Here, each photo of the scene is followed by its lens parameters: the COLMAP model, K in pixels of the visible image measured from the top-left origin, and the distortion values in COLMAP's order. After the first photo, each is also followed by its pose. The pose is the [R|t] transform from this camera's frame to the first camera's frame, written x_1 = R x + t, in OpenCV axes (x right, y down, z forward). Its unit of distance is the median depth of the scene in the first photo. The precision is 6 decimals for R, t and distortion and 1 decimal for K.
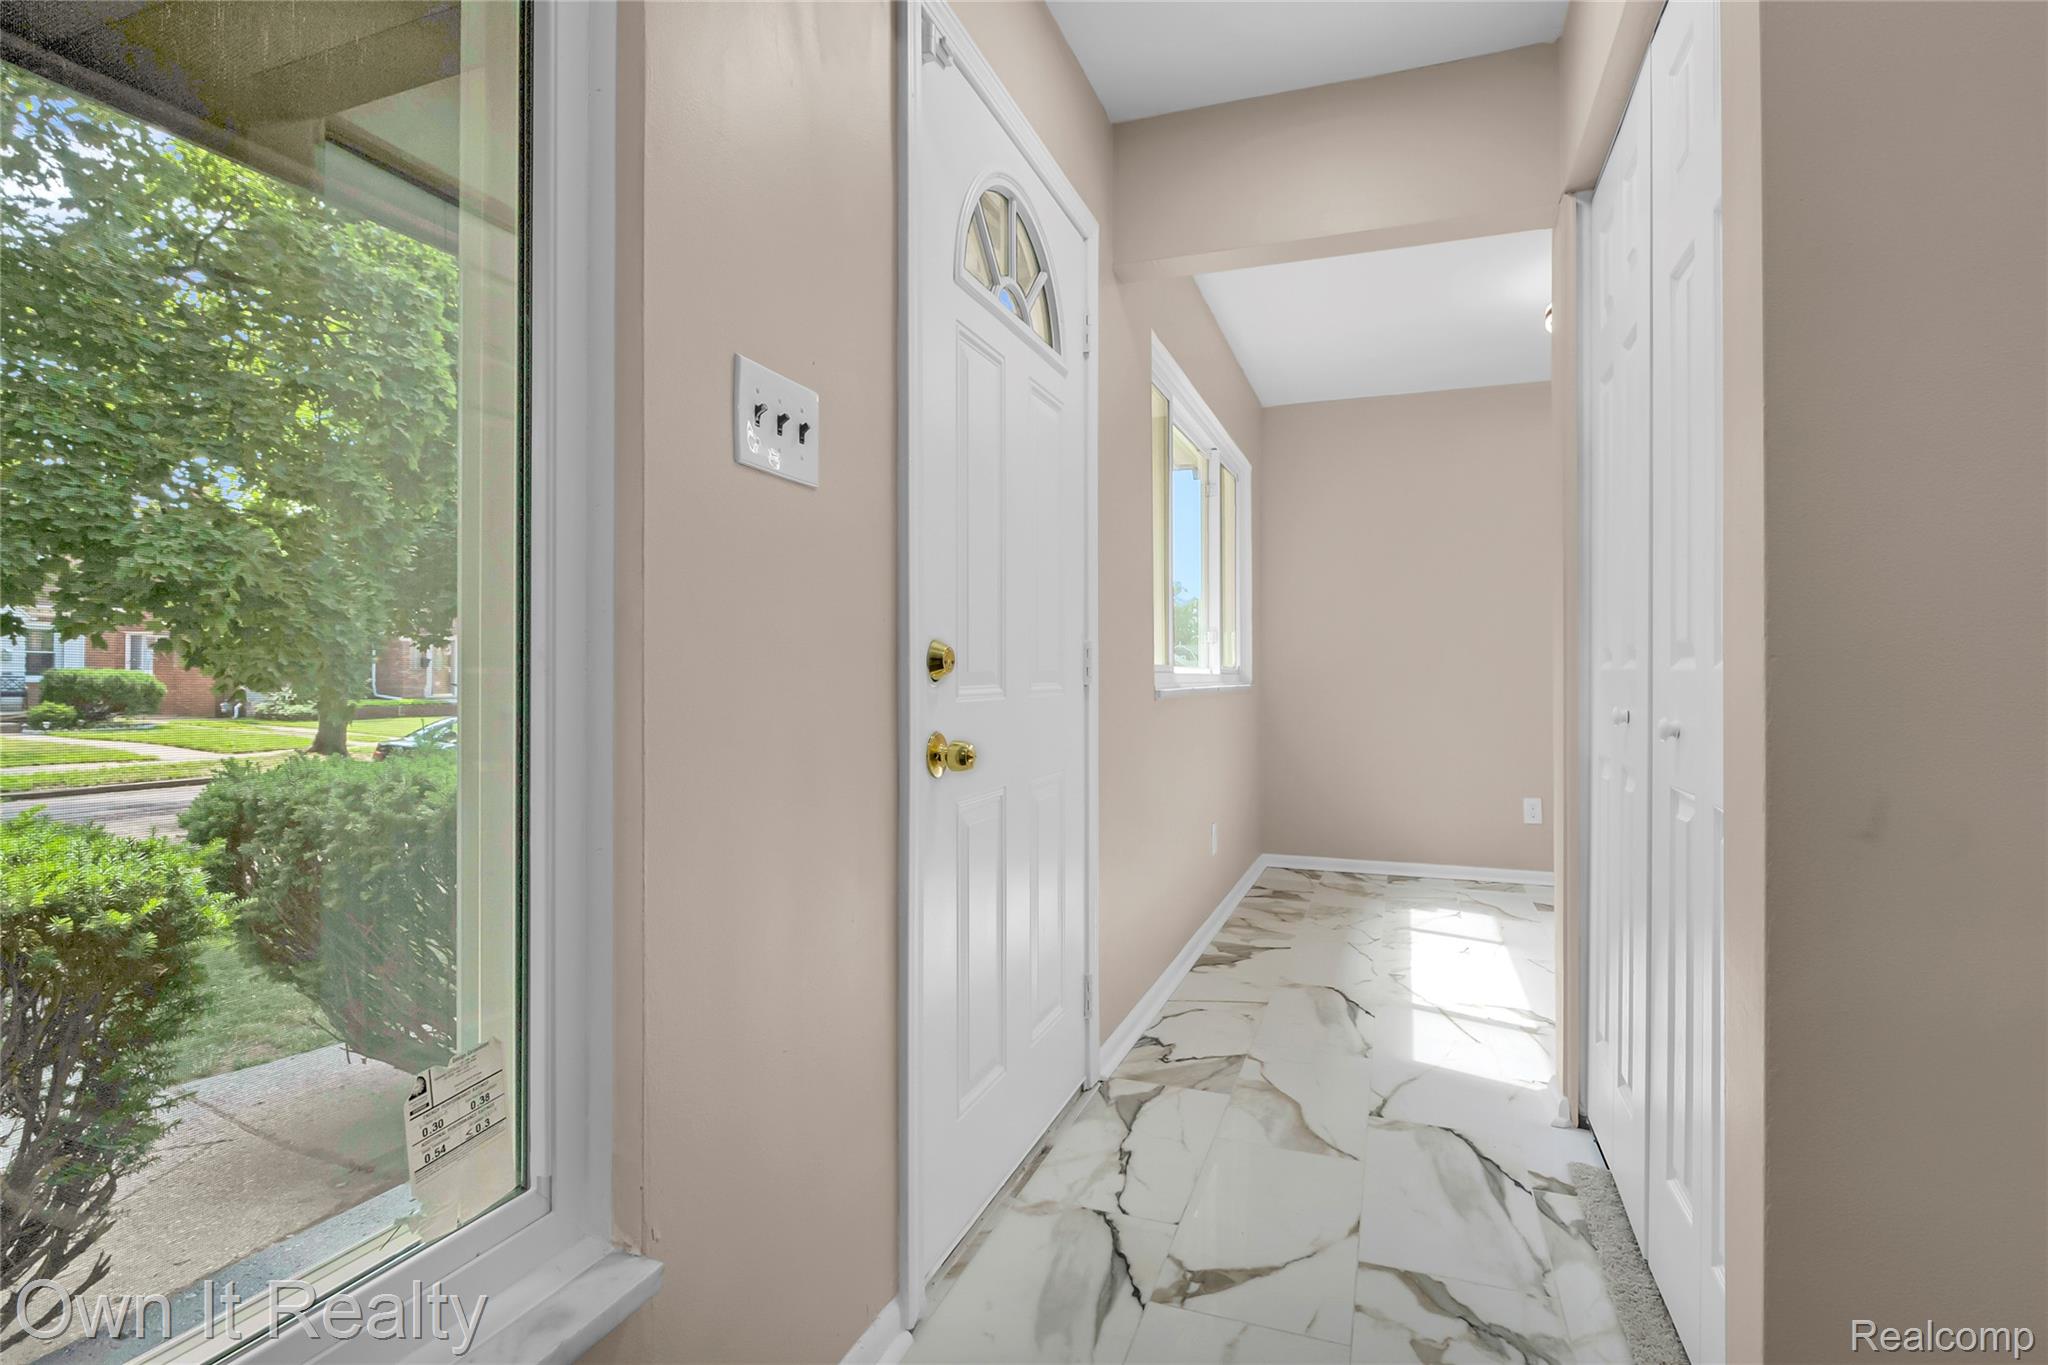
lens RADIAL K [[1018.3, 0, 1029.7], [0, 1018.3, 677.0], [0, 0, 1]] dist [-0.005185, -0.000895]
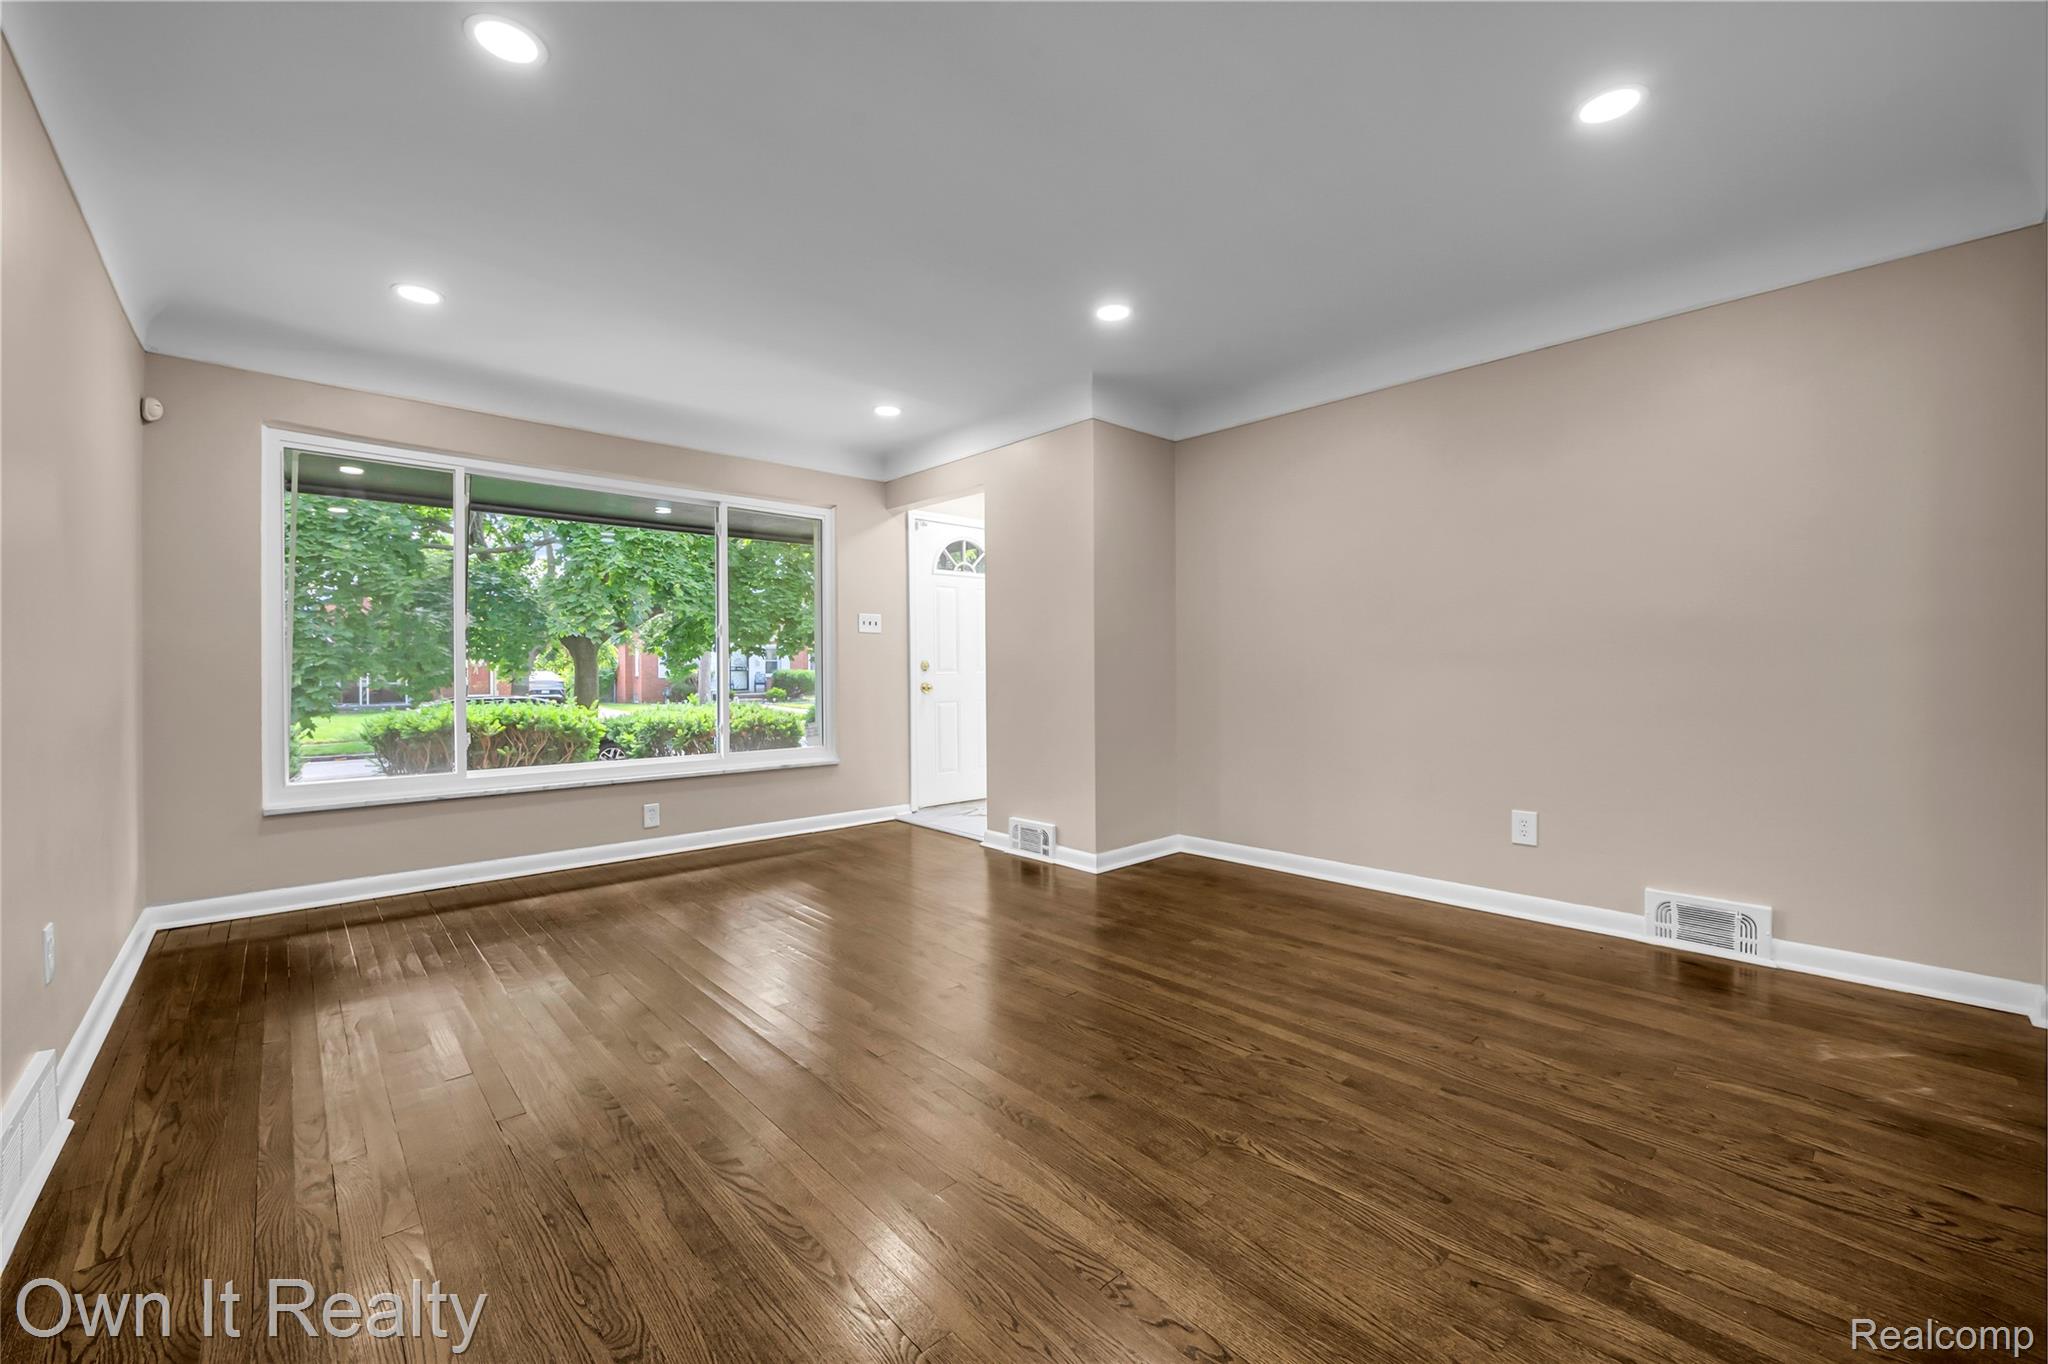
lens RADIAL K [[842.0, 0, 1035.0], [0, 842.0, 672.3], [0, 0, 1]] dist [-0.009953, -0.001783]
pose [[0.890710, -0.008338, -0.454495, 0.773647], [0.008569, 0.999962, -0.001552, 0.008330], [0.454490, -0.002512, 0.890748, -0.782376]]
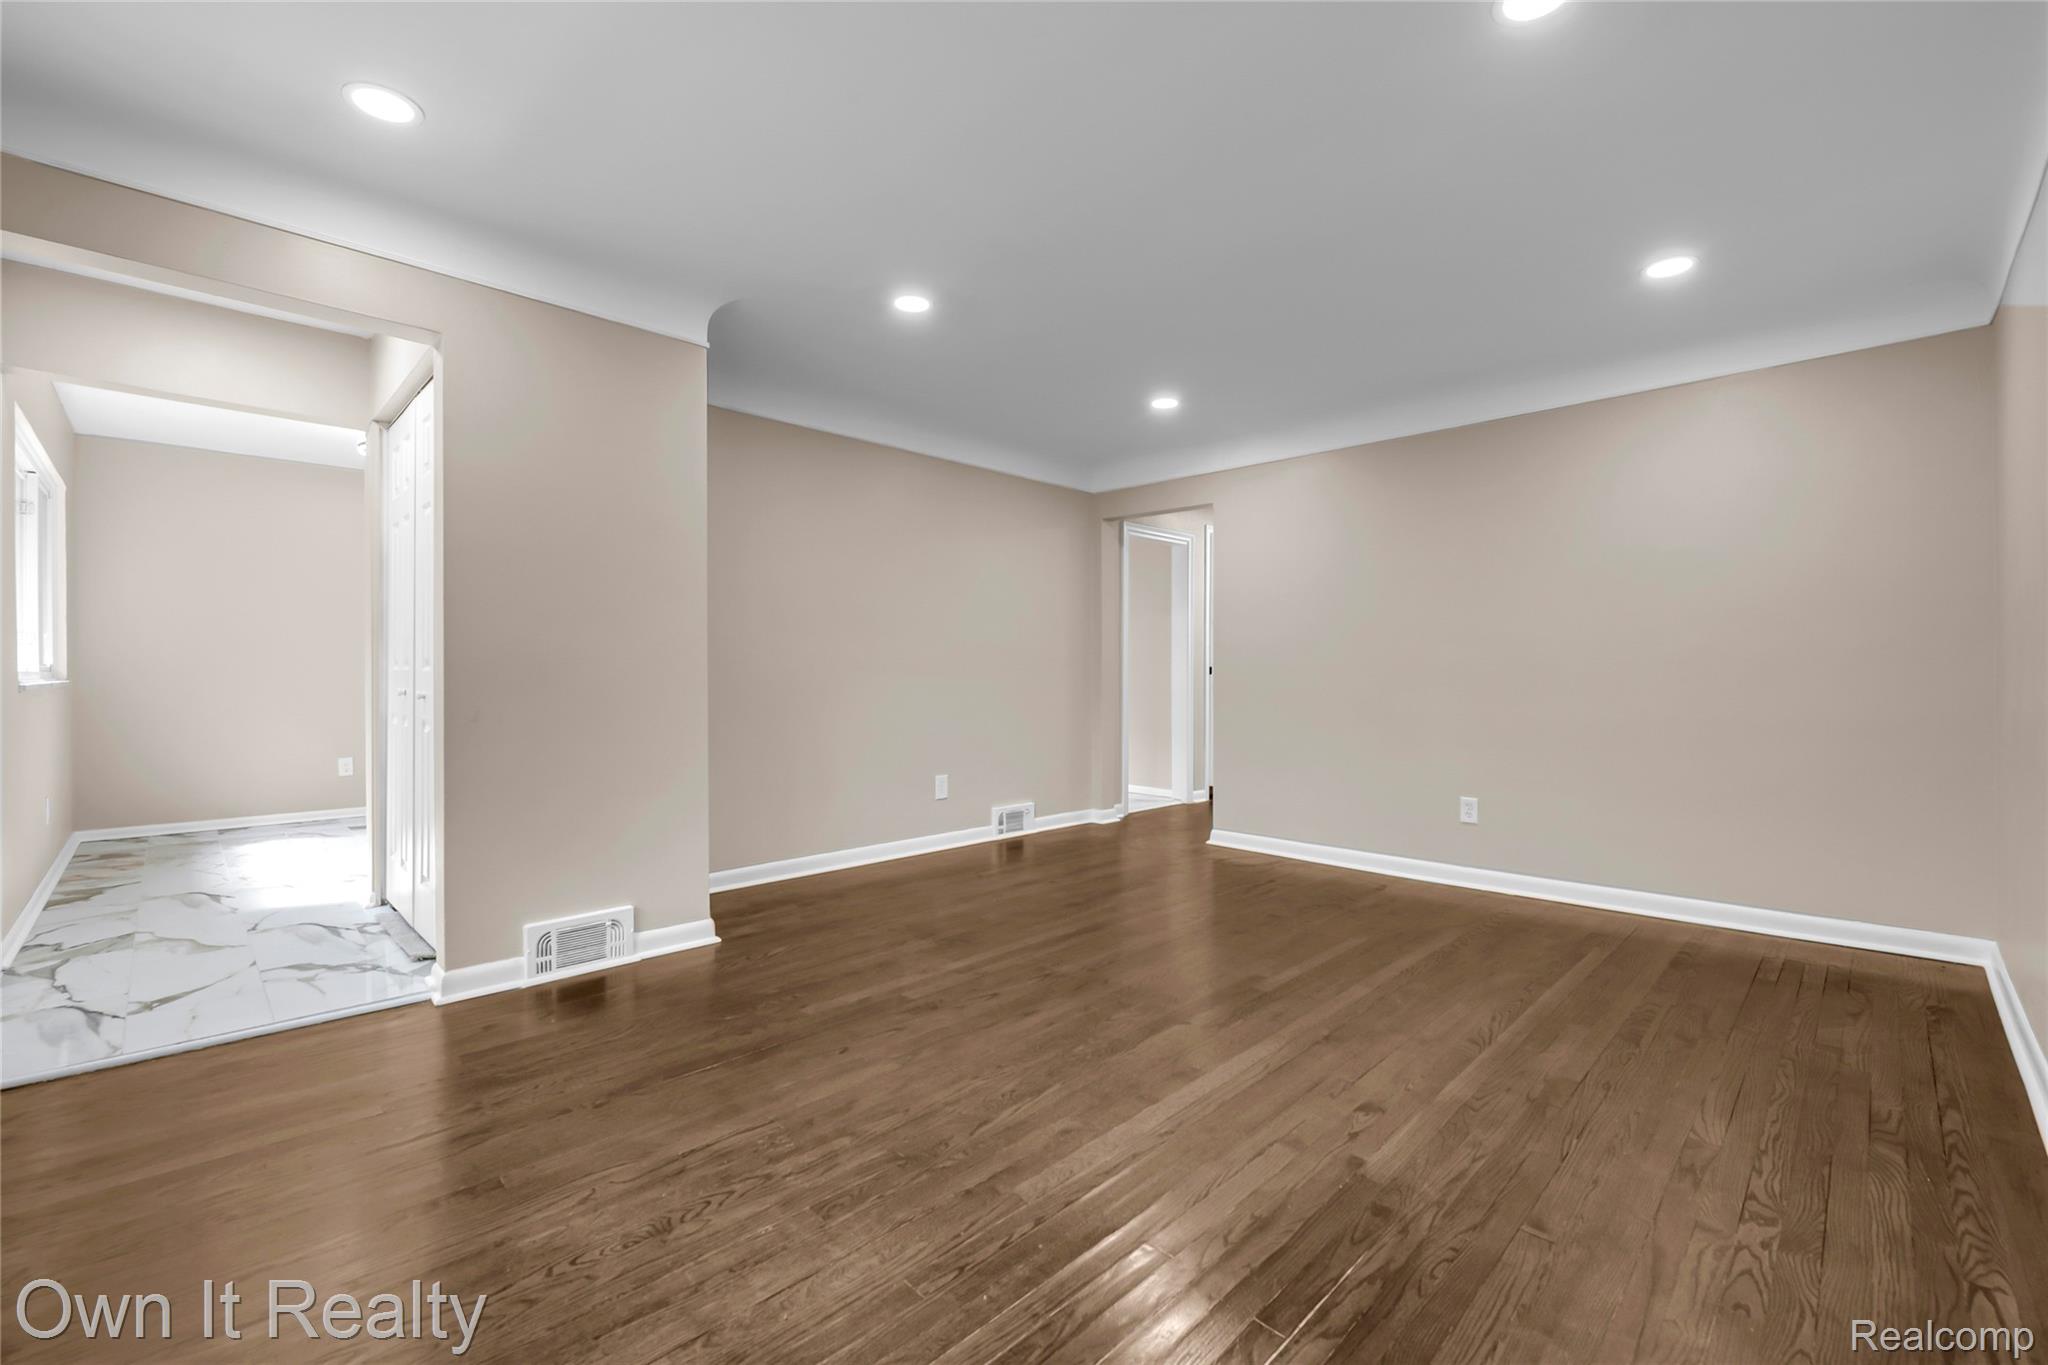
lens RADIAL K [[842.0, 0, 1020.9], [0, 842.0, 669.8], [0, 0, 1]] dist [-0.009953, -0.001783]
pose [[0.411112, 0.001092, 0.911584, -0.226840], [0.001535, 0.999997, -0.001890, -0.001372], [-0.911584, 0.002177, 0.411109, -0.423905]]
